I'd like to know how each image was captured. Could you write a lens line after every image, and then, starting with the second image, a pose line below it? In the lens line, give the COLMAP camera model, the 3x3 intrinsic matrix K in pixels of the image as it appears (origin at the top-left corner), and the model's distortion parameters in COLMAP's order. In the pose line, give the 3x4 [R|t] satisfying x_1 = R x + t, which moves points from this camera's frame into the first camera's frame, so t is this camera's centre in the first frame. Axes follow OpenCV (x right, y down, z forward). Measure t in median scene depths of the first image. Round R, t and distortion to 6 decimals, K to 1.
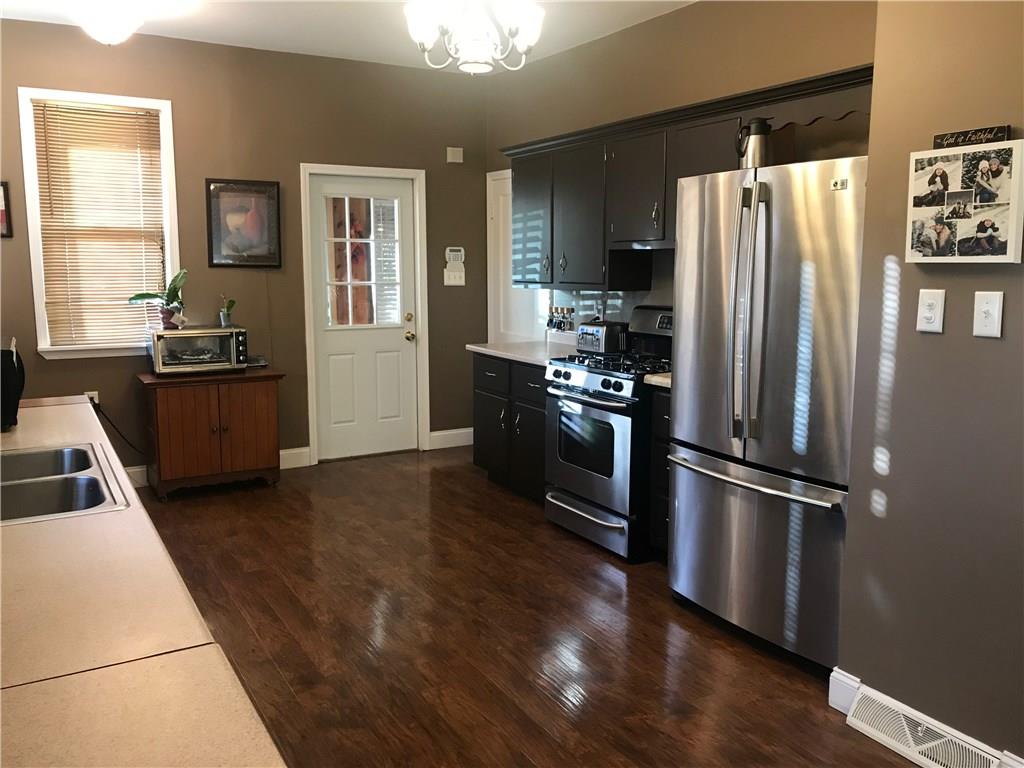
lens RADIAL K [[851.7, 0, 502.7], [0, 851.7, 381.3], [0, 0, 1]] dist [0.040074, -0.045956]
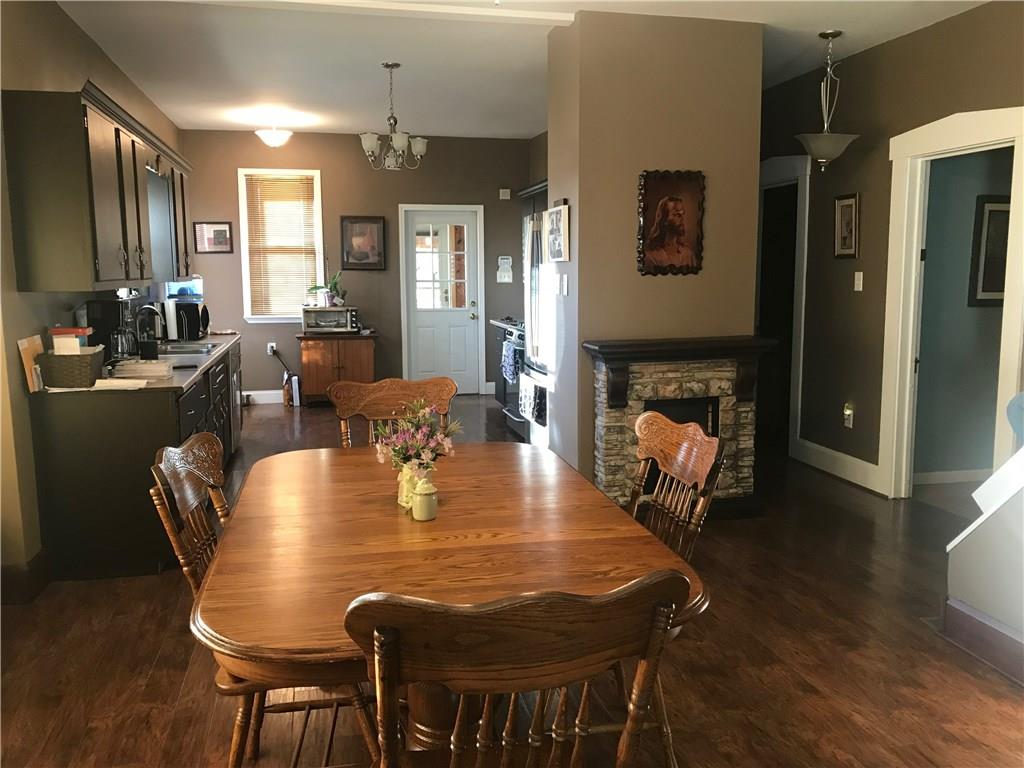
lens RADIAL K [[851.7, 0, 511.9], [0, 851.7, 388.3], [0, 0, 1]] dist [0.040074, -0.045956]
pose [[0.953656, 0.038104, -0.298476, 0.482954], [-0.039651, 0.999213, 0.000872, 0.081769], [0.298274, 0.011004, 0.954417, -0.477877]]
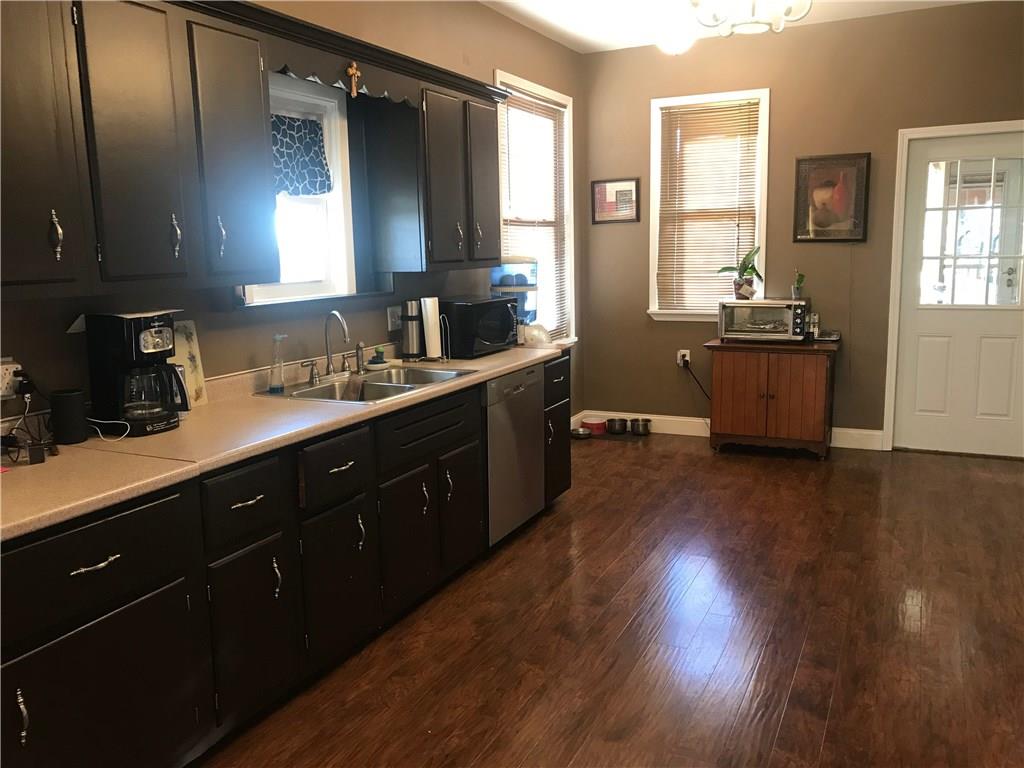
lens RADIAL K [[851.7, 0, 510.1], [0, 851.7, 378.8], [0, 0, 1]] dist [0.040074, -0.045956]
pose [[0.553647, 0.118503, -0.824277, 0.363563], [-0.097925, 0.992220, 0.076874, -0.014663], [0.826974, 0.038156, 0.560944, 0.137030]]
